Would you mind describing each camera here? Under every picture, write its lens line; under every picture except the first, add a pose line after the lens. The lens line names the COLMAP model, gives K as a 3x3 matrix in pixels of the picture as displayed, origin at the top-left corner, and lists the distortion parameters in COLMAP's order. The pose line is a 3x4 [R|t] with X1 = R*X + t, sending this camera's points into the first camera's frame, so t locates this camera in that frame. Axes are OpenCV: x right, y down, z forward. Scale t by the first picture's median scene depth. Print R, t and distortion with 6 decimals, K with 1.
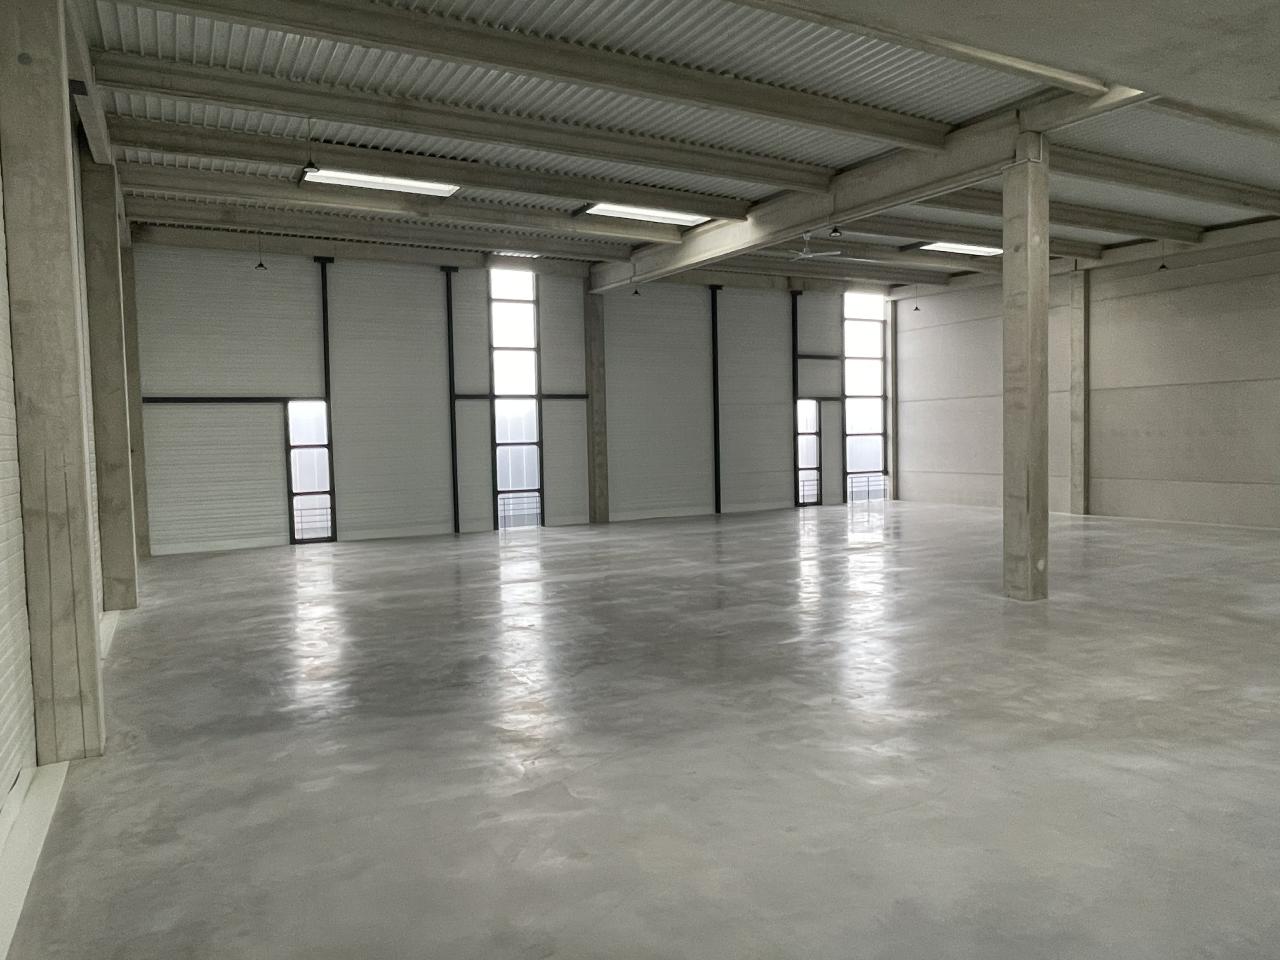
lens RADIAL K [[870.1, 0, 640.0], [0, 870.1, 480.0], [0, 0, 1]] dist [-0.001384, 0.002312]
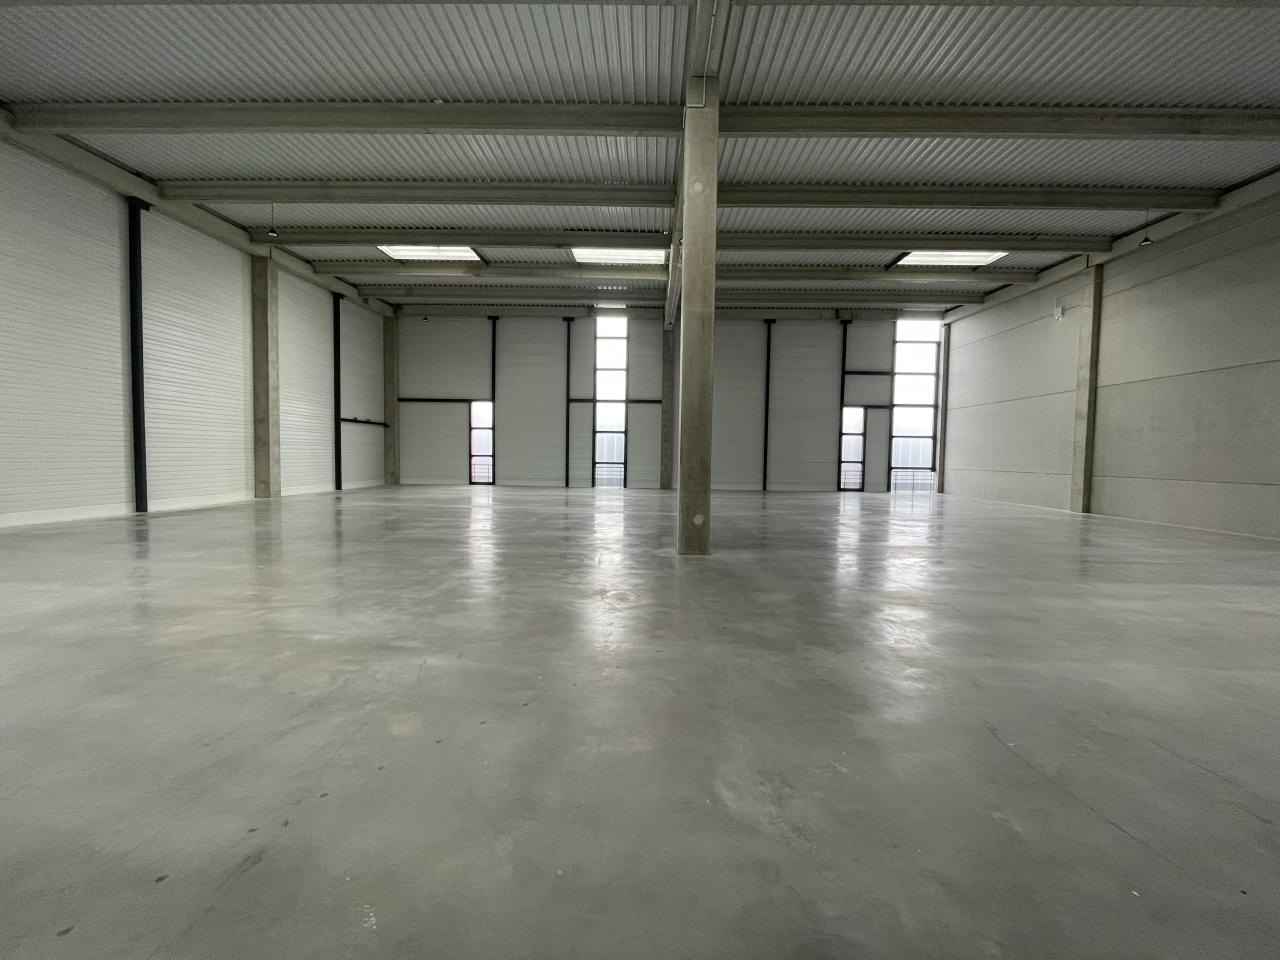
lens RADIAL K [[519.8, 0, 640.0], [0, 519.8, 480.0], [0, 0, 1]] dist [0.000384, -0.000352]
pose [[0.873320, 0.062438, -0.483129, 0.344342], [-0.061894, 0.997936, 0.017089, 0.023083], [0.483199, 0.014978, 0.875382, 0.225447]]
